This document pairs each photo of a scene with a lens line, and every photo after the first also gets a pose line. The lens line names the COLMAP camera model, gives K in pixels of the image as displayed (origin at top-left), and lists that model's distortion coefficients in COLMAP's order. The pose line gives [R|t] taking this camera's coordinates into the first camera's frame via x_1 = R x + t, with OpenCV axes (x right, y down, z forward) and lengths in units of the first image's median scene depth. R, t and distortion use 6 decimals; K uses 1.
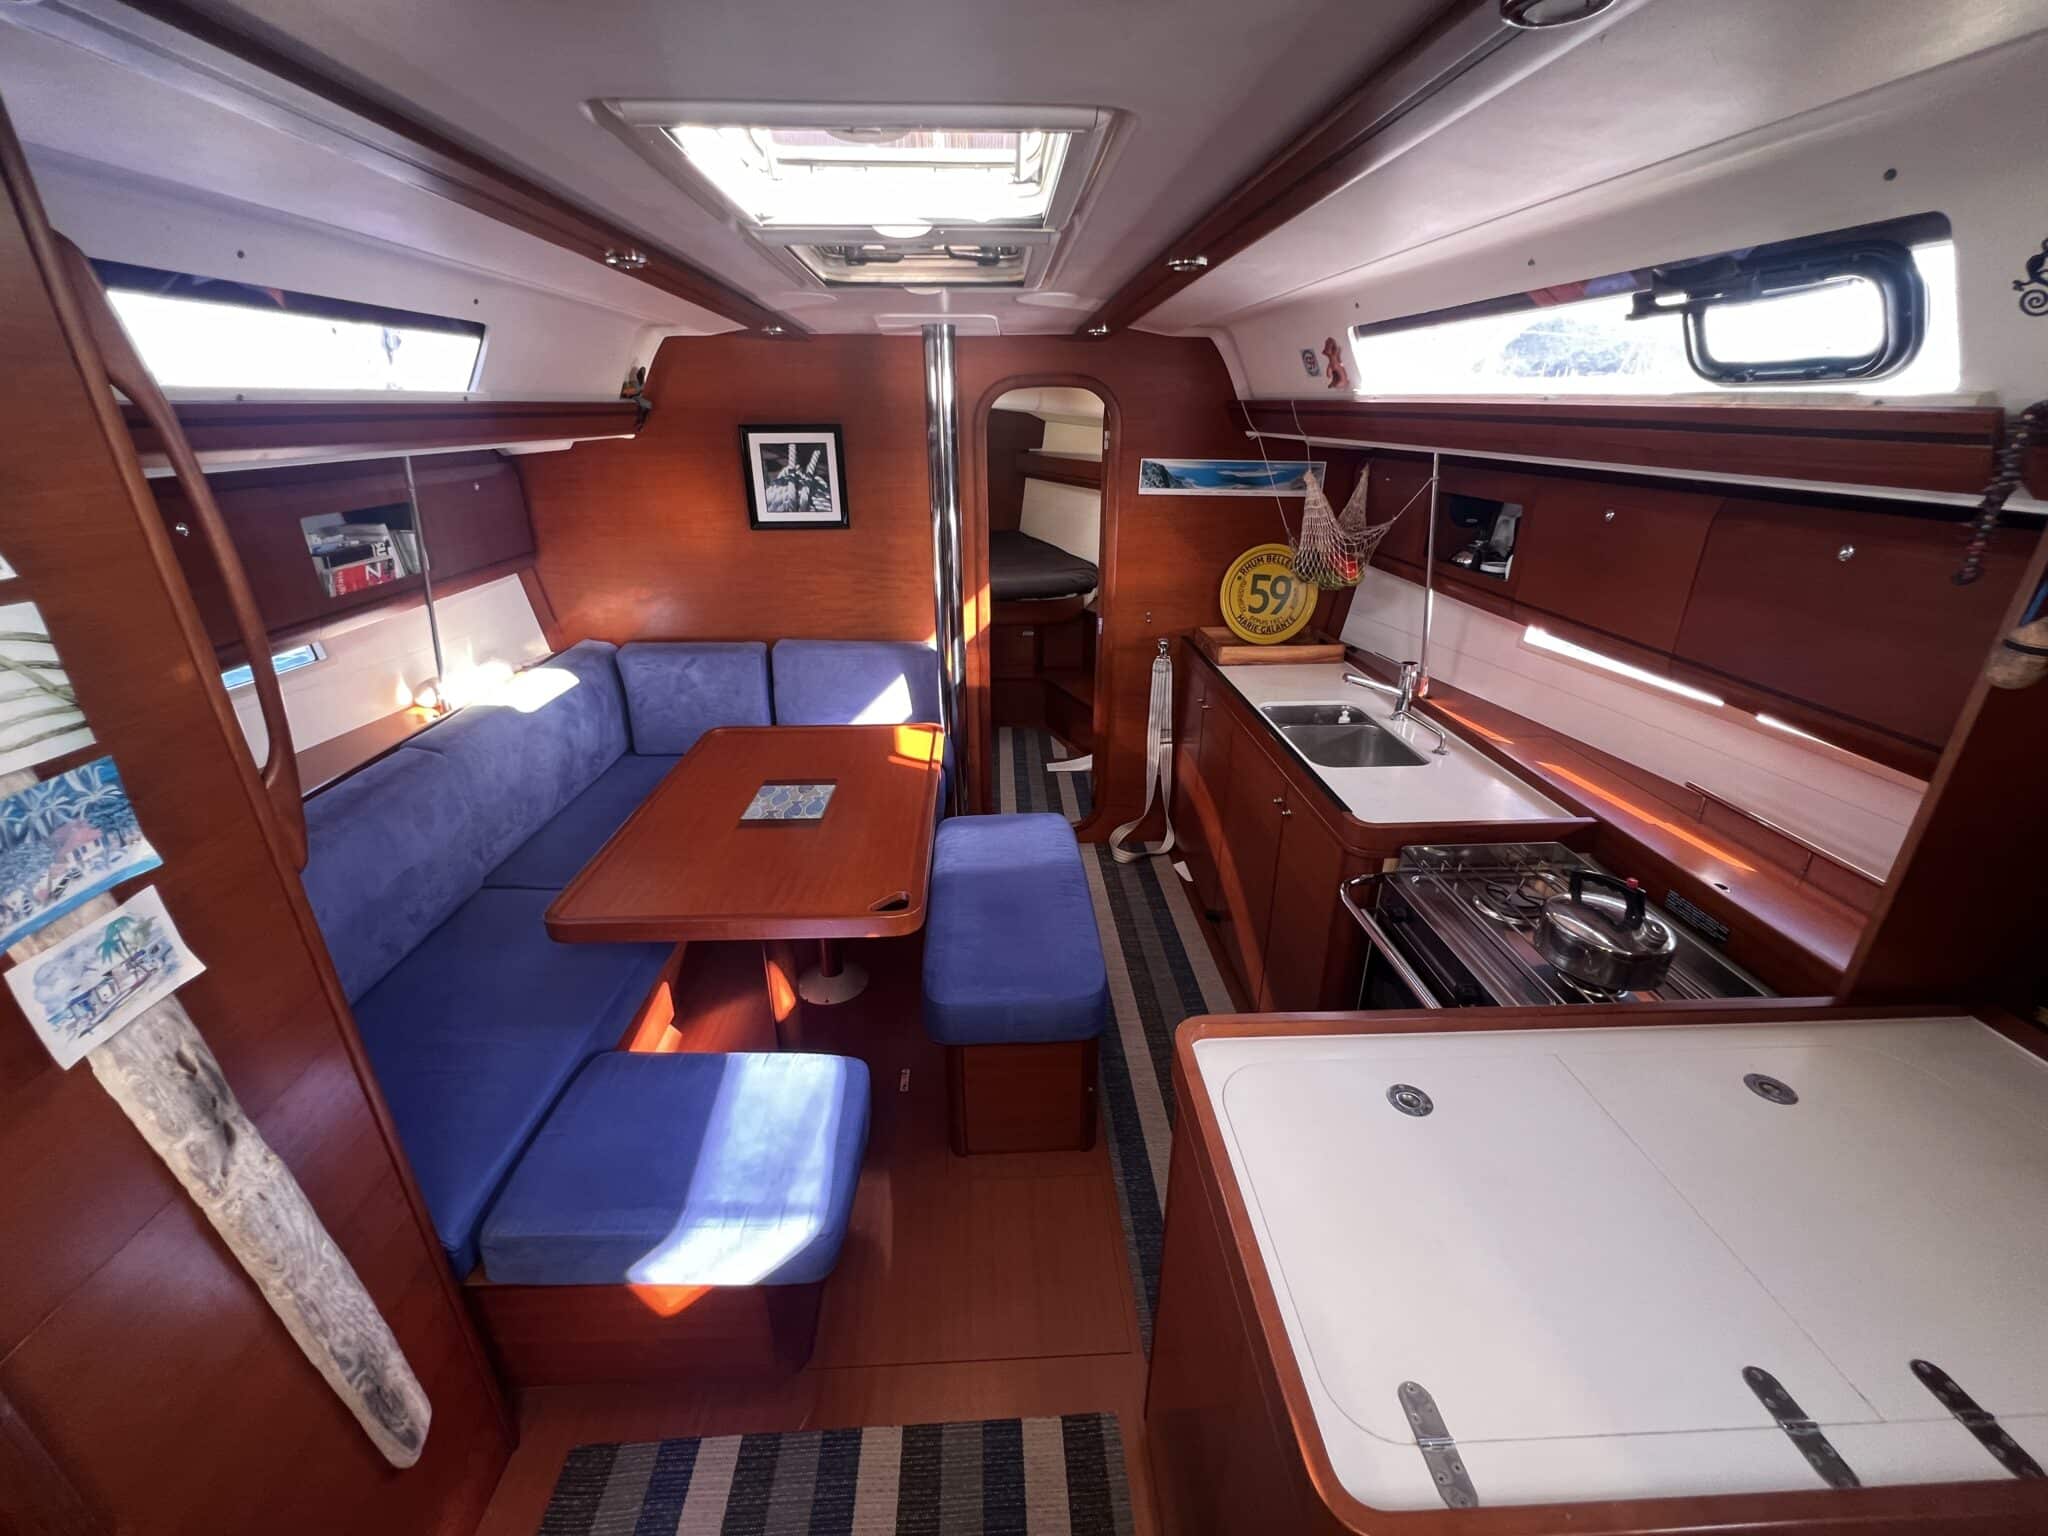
lens RADIAL K [[835.6, 0, 1024.0], [0, 835.6, 768.0], [0, 0, 1]] dist [-0.000918, 0.000256]
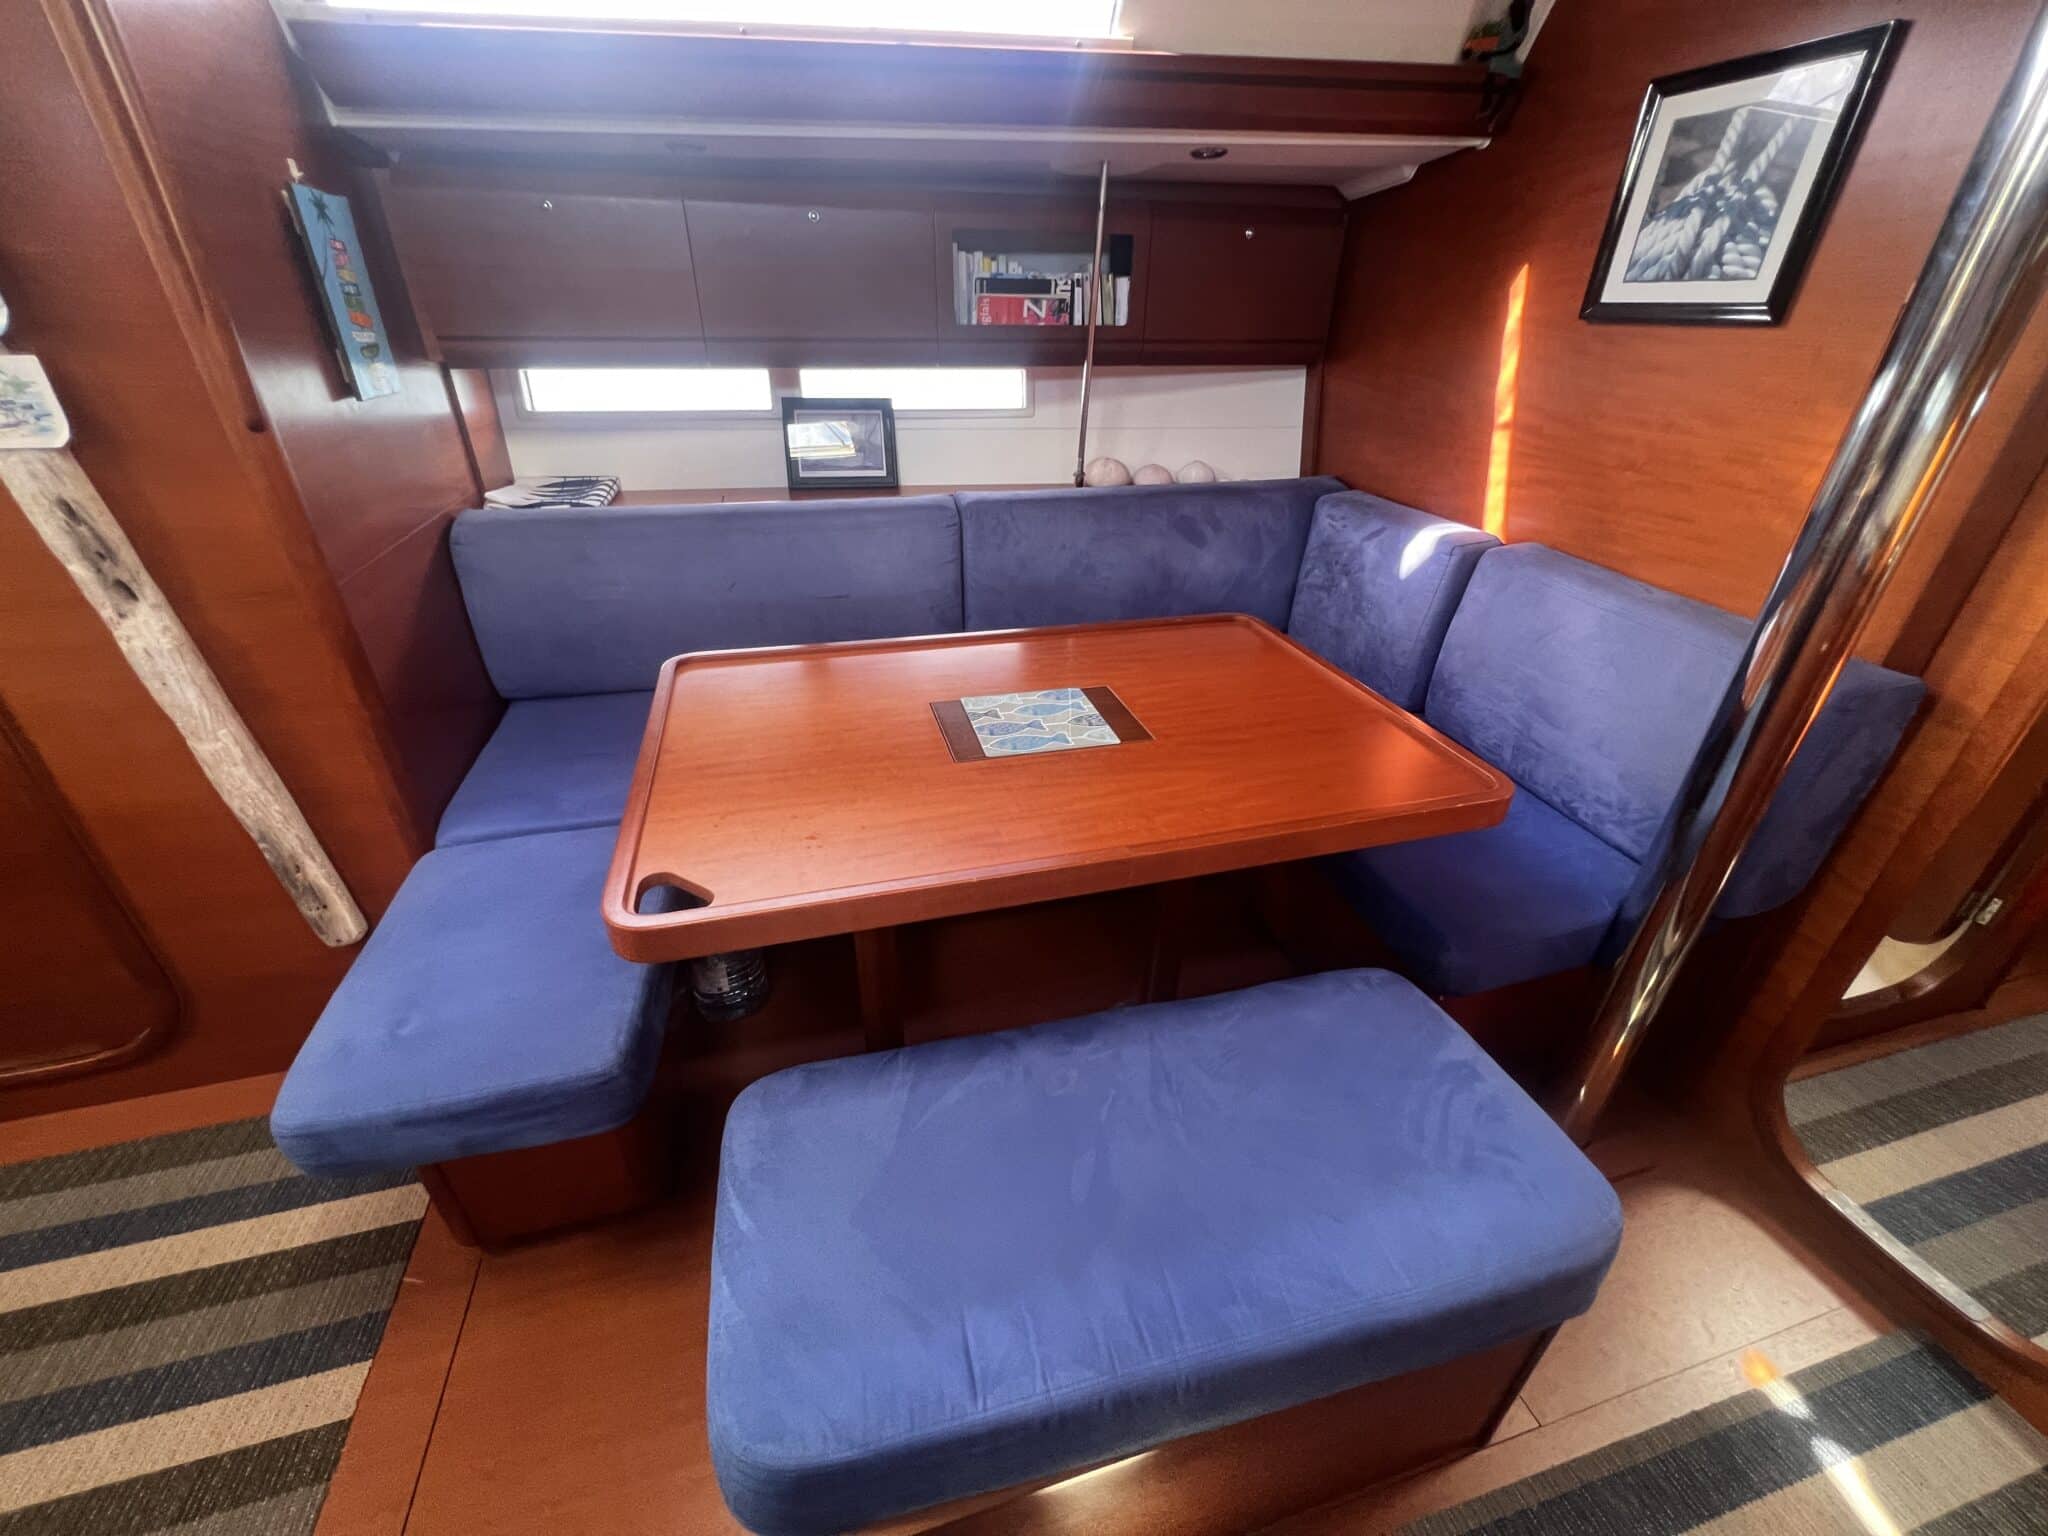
lens RADIAL K [[816.4, 0, 1024.0], [0, 816.4, 768.0], [0, 0, 1]] dist [-0.001761, -0.000176]
pose [[0.221055, 0.482739, -0.847407, 0.167407], [-0.393423, 0.839205, 0.375438, -0.107827], [0.892386, 0.250397, 0.375431, 0.584227]]
